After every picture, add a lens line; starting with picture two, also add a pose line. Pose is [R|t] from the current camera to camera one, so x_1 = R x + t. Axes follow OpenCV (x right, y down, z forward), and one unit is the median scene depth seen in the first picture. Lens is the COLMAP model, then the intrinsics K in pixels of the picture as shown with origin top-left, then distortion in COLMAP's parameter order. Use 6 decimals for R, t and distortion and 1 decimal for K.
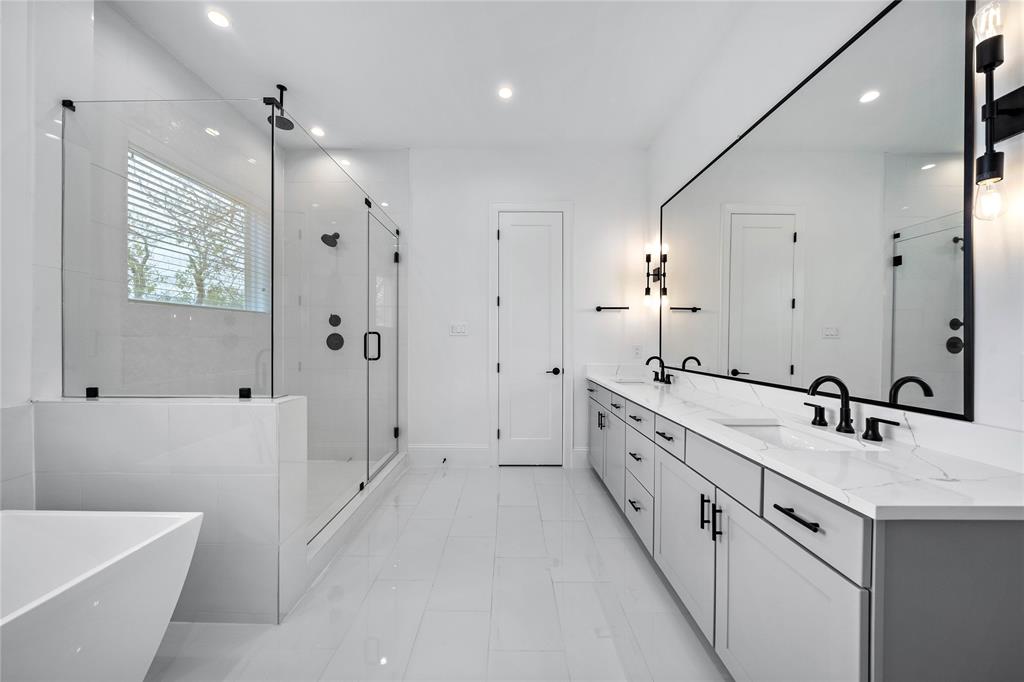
lens RADIAL K [[349.2, 0, 504.5], [0, 349.2, 342.9], [0, 0, 1]] dist [-0.008387, 0.000091]
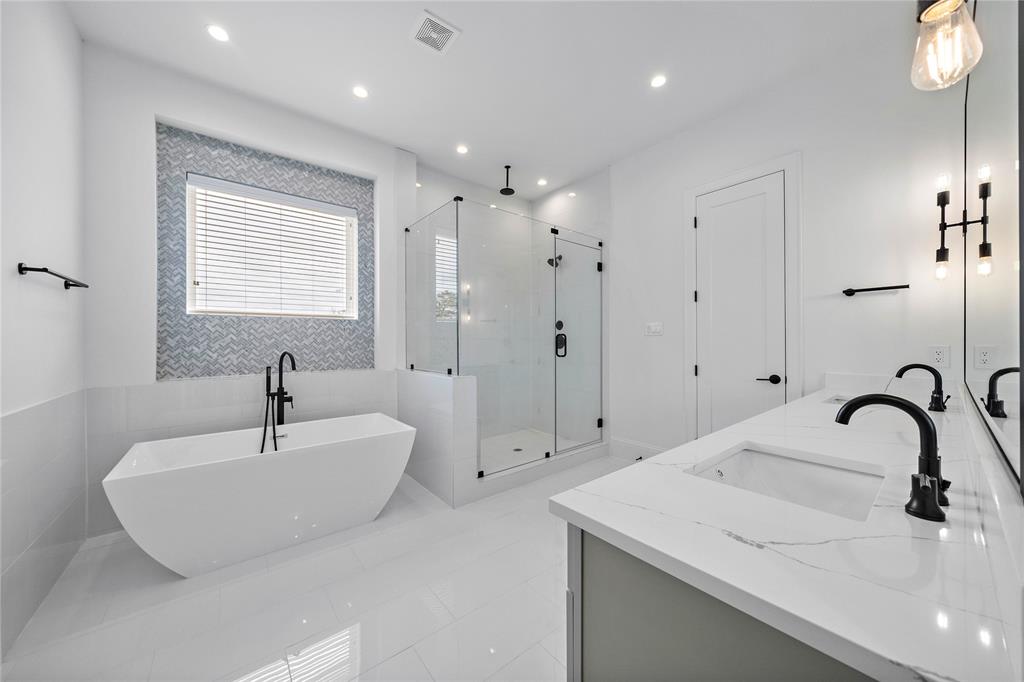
lens RADIAL K [[349.2, 0, 504.5], [0, 349.2, 342.9], [0, 0, 1]] dist [-0.008387, 0.000091]
pose [[0.630449, -0.001032, -0.776230, 0.396159], [-0.000204, 0.999999, -0.001495, 0.002105], [0.776231, 0.001101, 0.630448, 0.057317]]
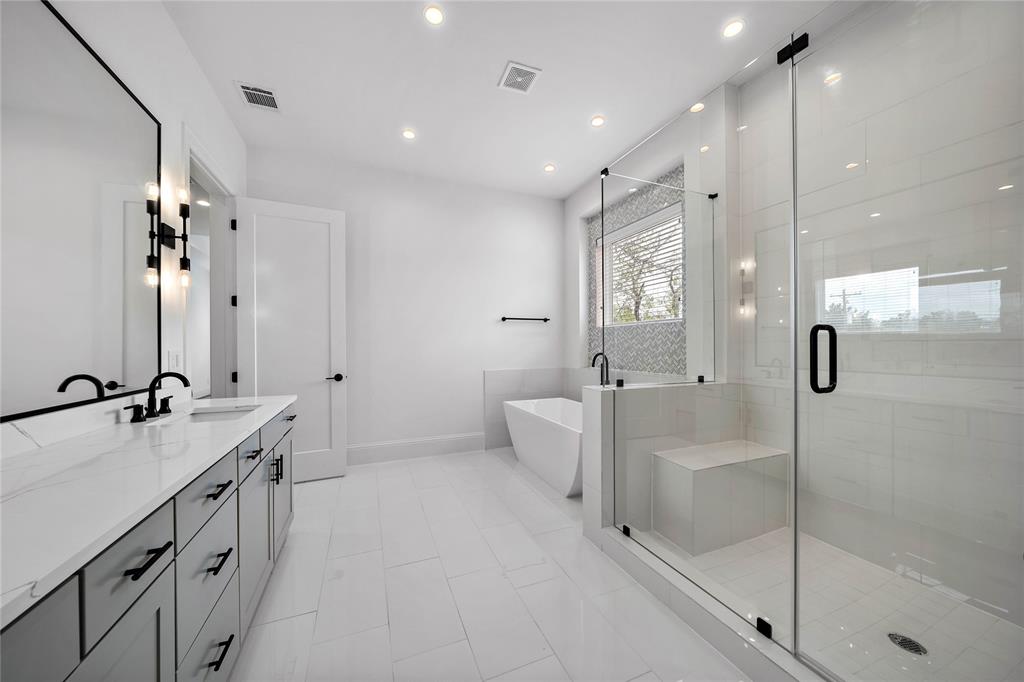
lens RADIAL K [[354.5, 0, 512.0], [0, 354.5, 341.0], [0, 0, 1]] dist [0.000842, -0.000088]
pose [[-0.916317, -0.006504, -0.400401, 0.117423], [-0.003311, 0.999957, -0.008666, -0.004810], [0.400440, -0.006615, -0.916299, 1.090174]]
